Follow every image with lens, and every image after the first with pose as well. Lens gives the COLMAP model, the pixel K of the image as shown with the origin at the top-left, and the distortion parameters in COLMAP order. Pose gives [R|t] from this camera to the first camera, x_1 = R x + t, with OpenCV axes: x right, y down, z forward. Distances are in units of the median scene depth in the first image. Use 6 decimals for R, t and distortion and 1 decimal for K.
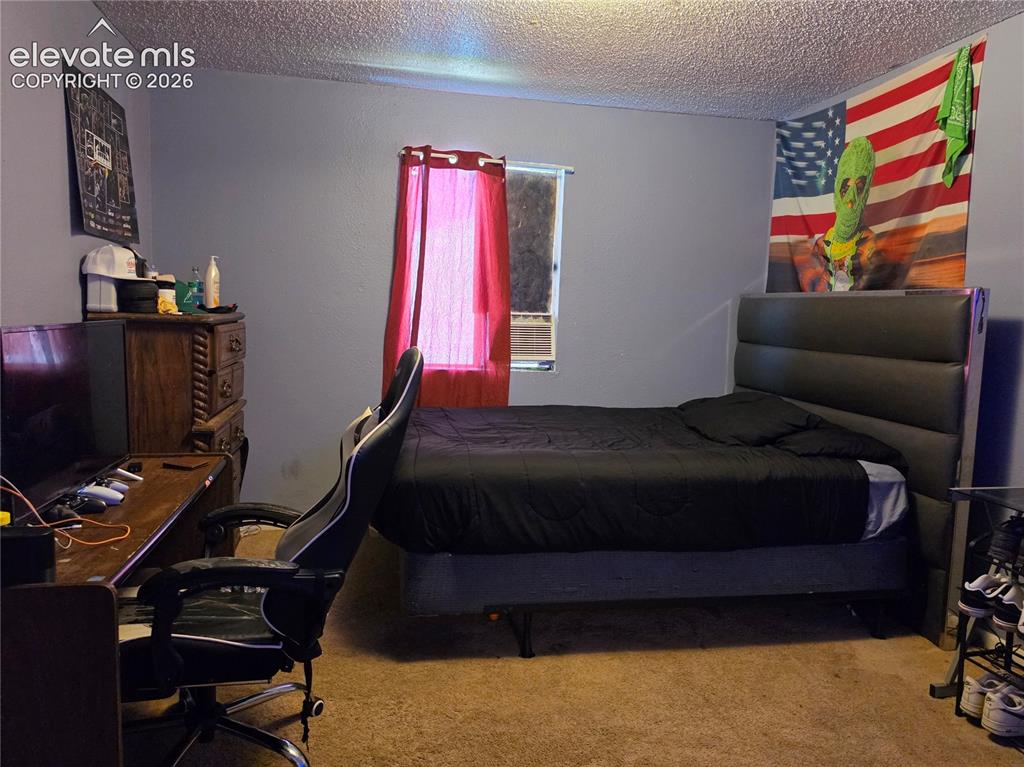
lens RADIAL K [[718.0, 0, 513.5], [0, 718.0, 386.7], [0, 0, 1]] dist [0.065330, -0.079088]
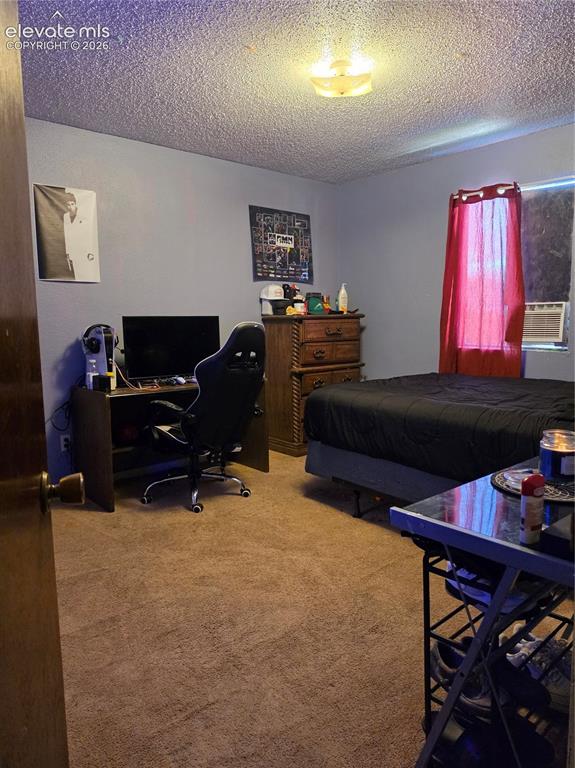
lens RADIAL K [[538.5, 0, 284.8], [0, 538.5, 386.0], [0, 0, 1]] dist [0.065330, -0.079088]
pose [[0.490927, 0.071280, -0.868280, 0.666019], [-0.062898, 0.996946, 0.046280, 0.024598], [0.868927, 0.031893, 0.493911, 0.176420]]
